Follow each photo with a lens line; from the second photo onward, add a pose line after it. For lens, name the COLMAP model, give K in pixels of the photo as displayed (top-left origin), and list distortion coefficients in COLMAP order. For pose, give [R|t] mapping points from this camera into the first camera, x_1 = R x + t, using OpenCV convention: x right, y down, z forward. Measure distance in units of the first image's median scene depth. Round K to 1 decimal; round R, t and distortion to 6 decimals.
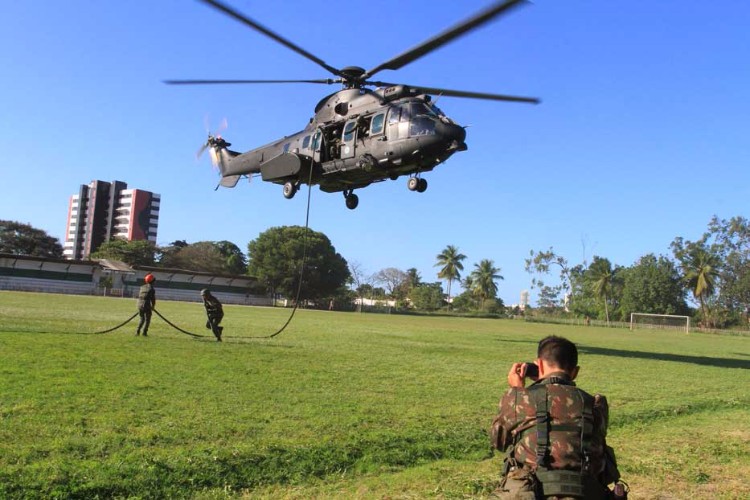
lens RADIAL K [[645.1, 0, 377.8], [0, 645.1, 252.0], [0, 0, 1]] dist [-0.083998, 0.069079]
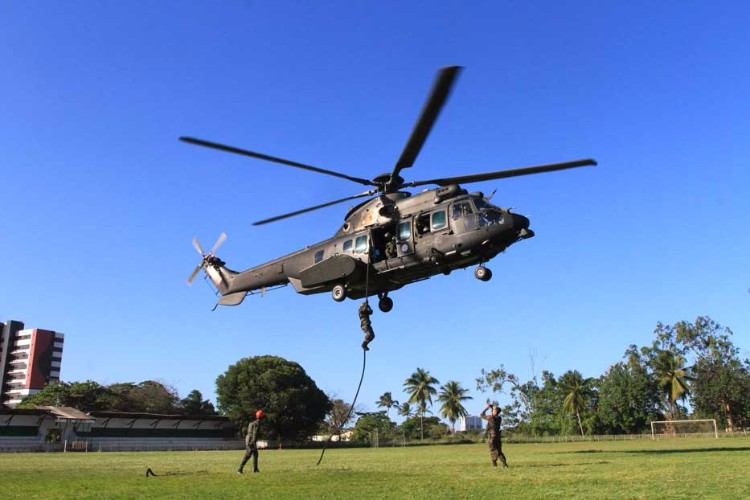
lens RADIAL K [[645.1, 0, 377.8], [0, 645.1, 252.0], [0, 0, 1]] dist [-0.083998, 0.069079]
pose [[0.982195, -0.031398, 0.185223, -0.106057], [0.068268, 0.978186, -0.196193, 0.003508], [-0.175022, 0.205345, 0.962913, 0.063158]]
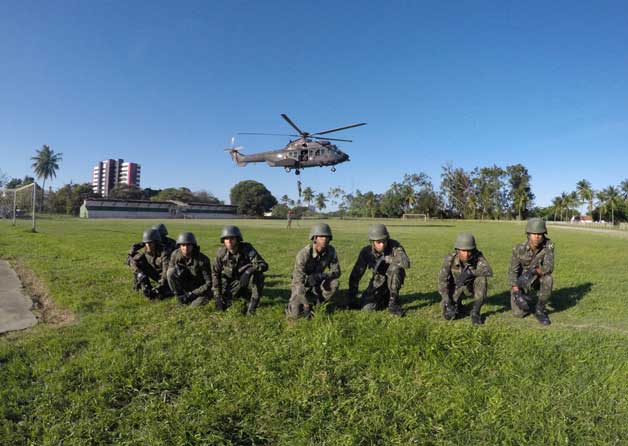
lens RADIAL K [[317.4, 0, 312.1], [0, 317.4, 213.1], [0, 0, 1]] dist [-0.221856, 0.026989]
pose [[0.947743, -0.048201, 0.315373, -0.205176], [0.021438, 0.995908, 0.087790, -0.015517], [-0.318314, -0.076442, 0.944898, -0.035616]]
